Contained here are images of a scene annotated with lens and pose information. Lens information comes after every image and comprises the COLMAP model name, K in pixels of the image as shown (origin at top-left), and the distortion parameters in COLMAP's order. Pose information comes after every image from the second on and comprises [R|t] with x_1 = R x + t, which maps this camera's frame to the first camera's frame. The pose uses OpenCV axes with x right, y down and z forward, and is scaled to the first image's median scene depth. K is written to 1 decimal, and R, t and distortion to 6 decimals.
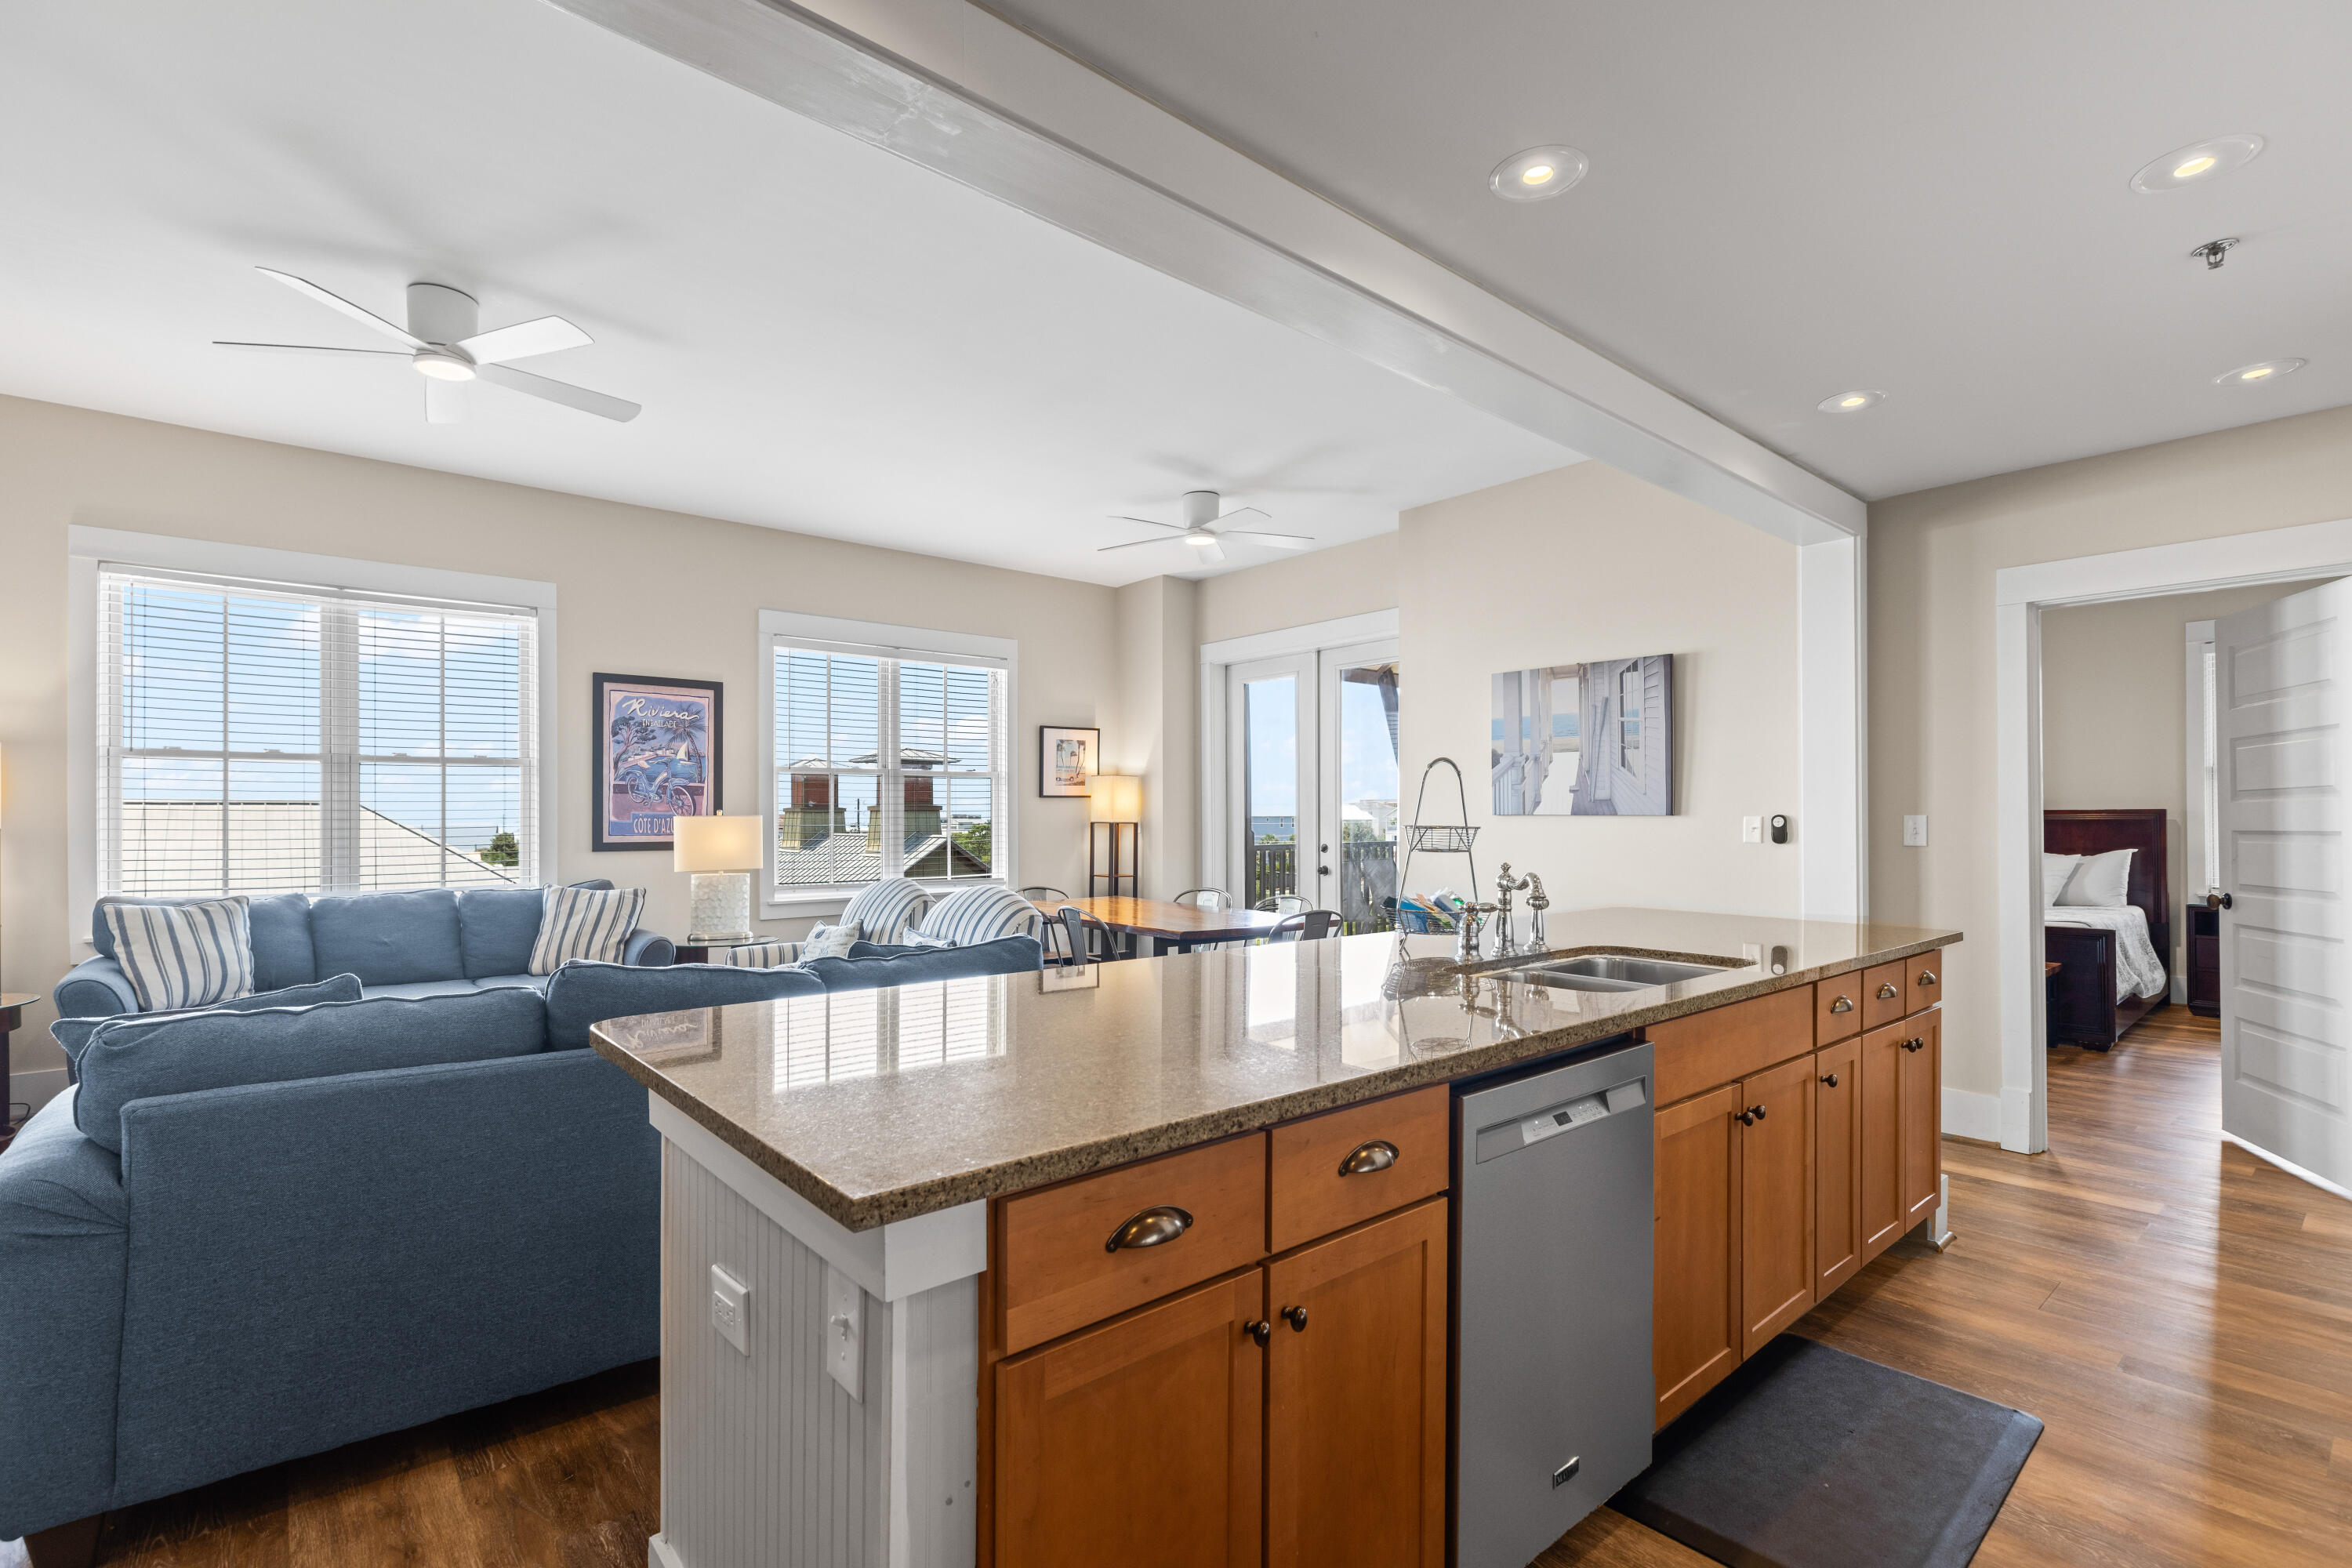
lens RADIAL K [[1059.3, 0, 1170.0], [0, 1059.3, 807.4], [0, 0, 1]] dist [0.005457, -0.002657]
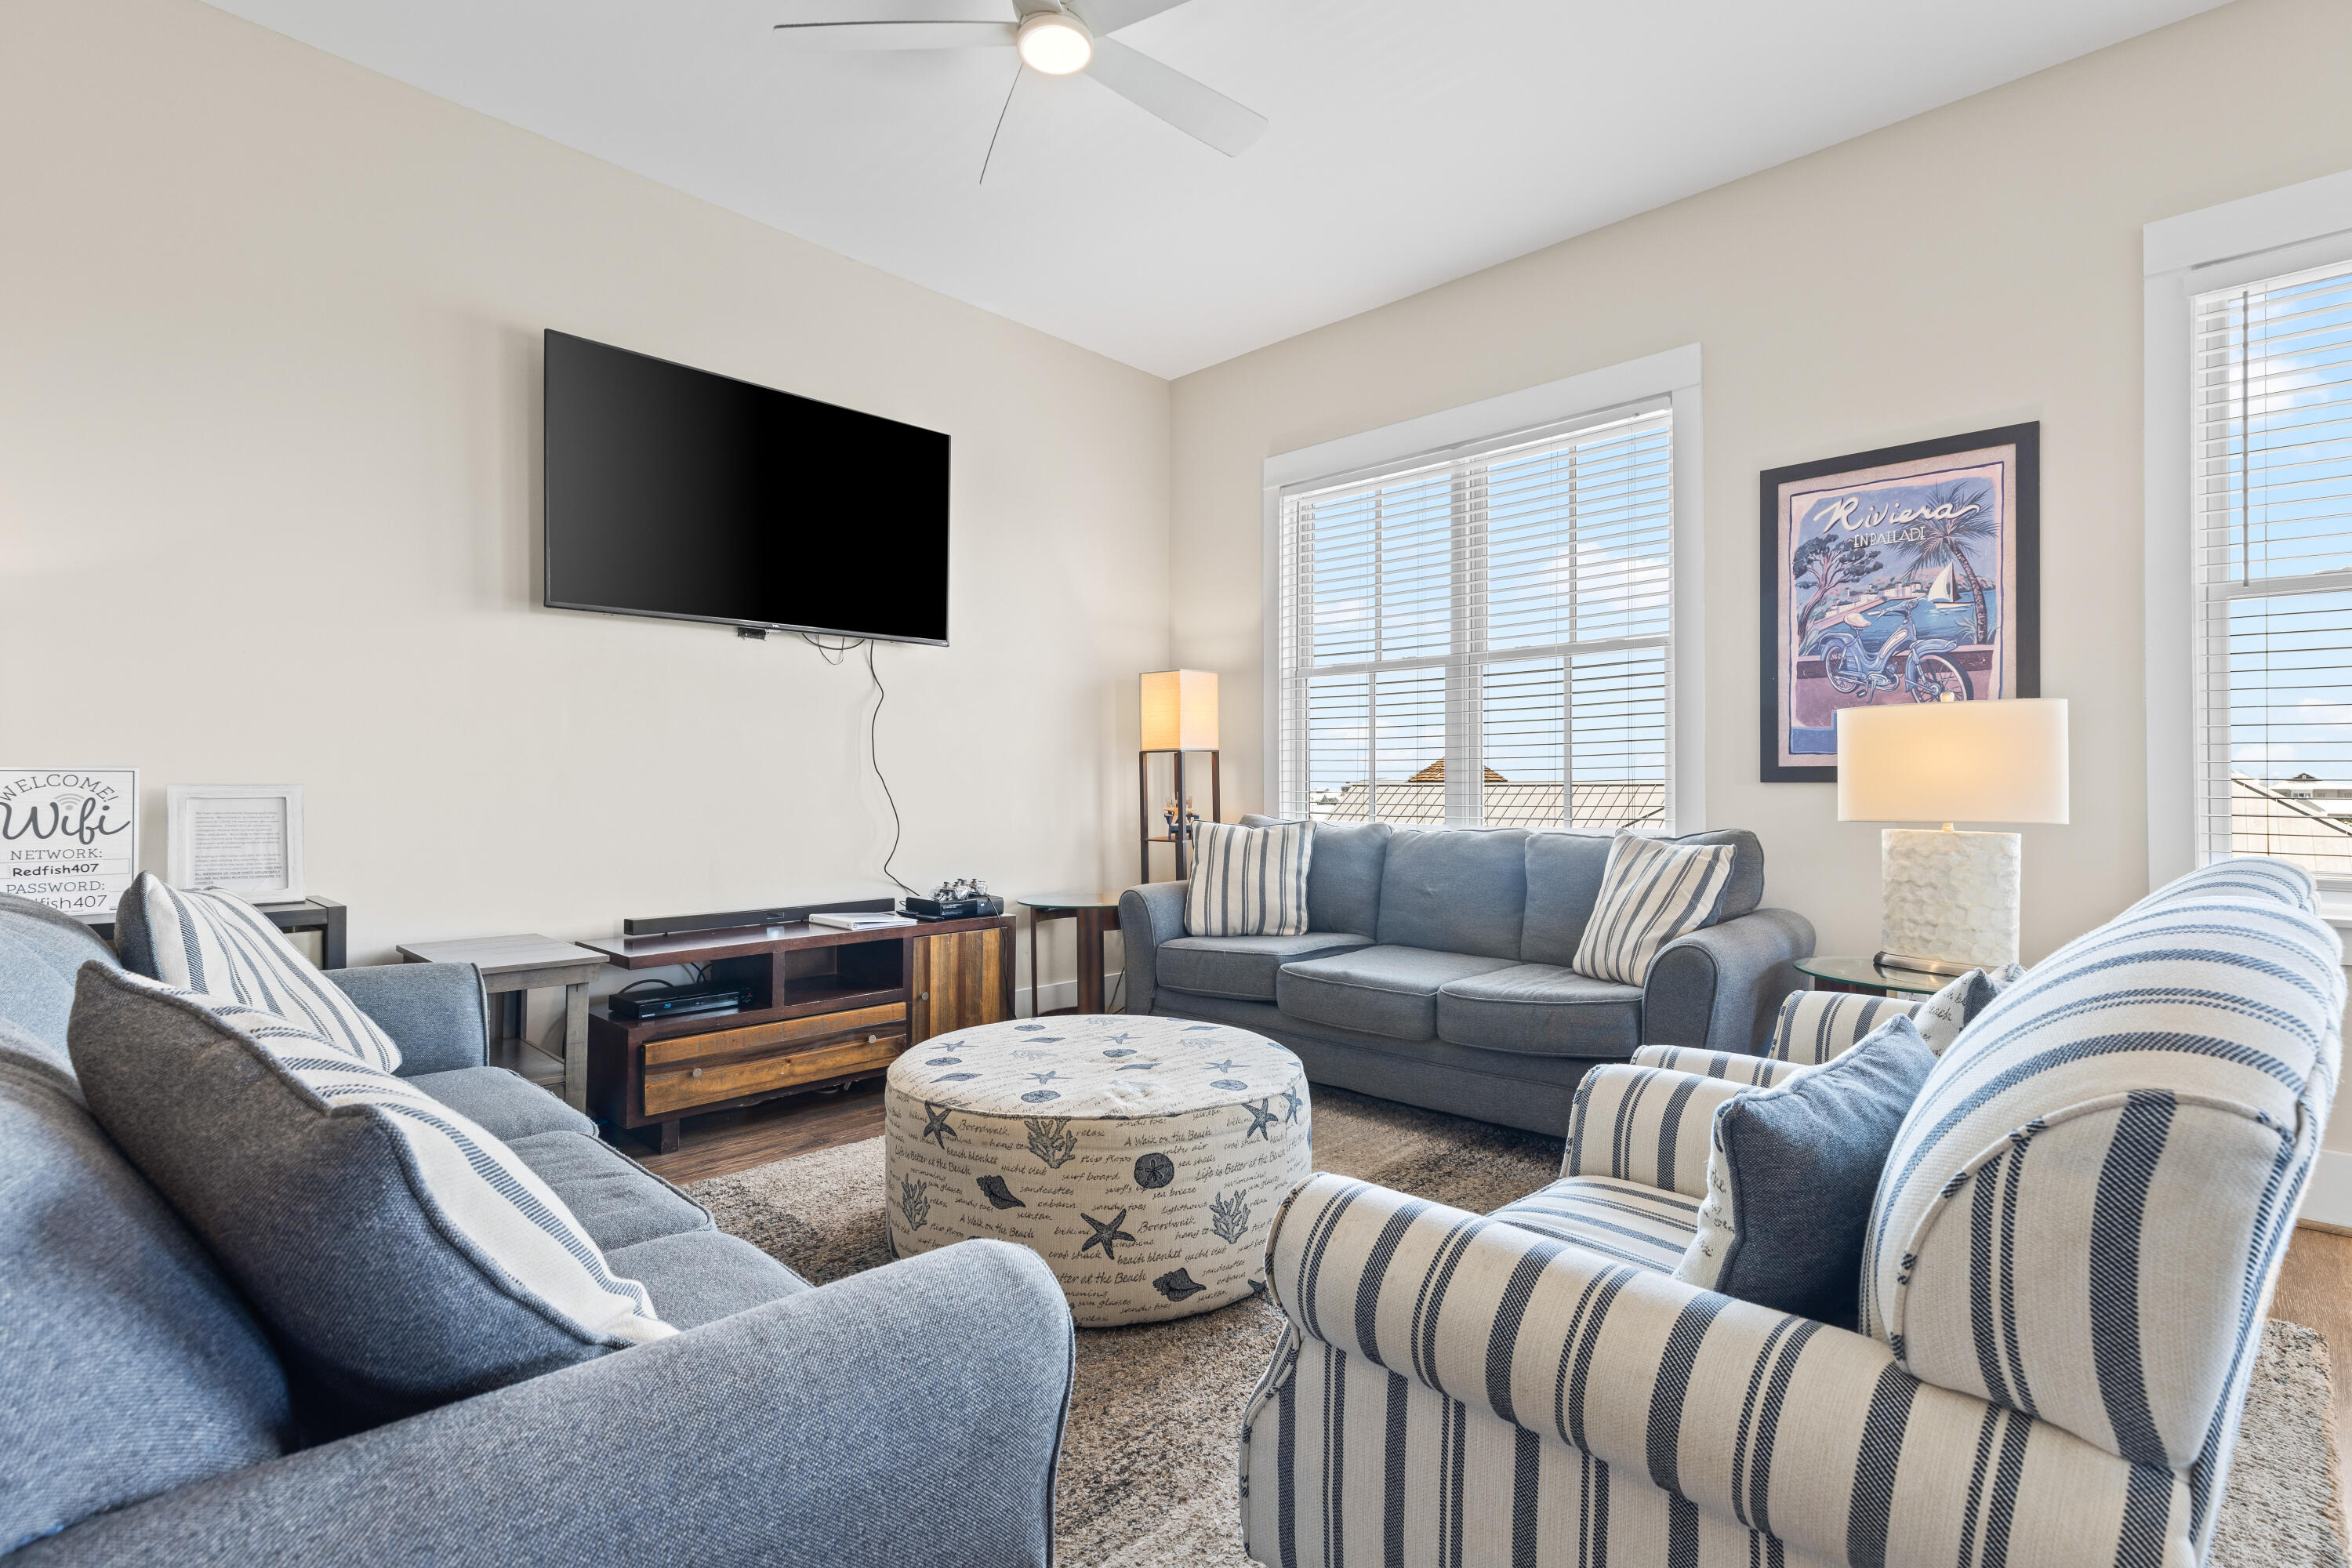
lens RADIAL K [[1059.3, 0, 1173.1], [0, 1059.3, 775.4], [0, 0, 1]] dist [0.005457, -0.002657]
pose [[0.112111, -0.007751, -0.993665, -0.007530], [0.006084, 0.999956, -0.007113, 0.046803], [0.993677, -0.005248, 0.112154, 0.716639]]
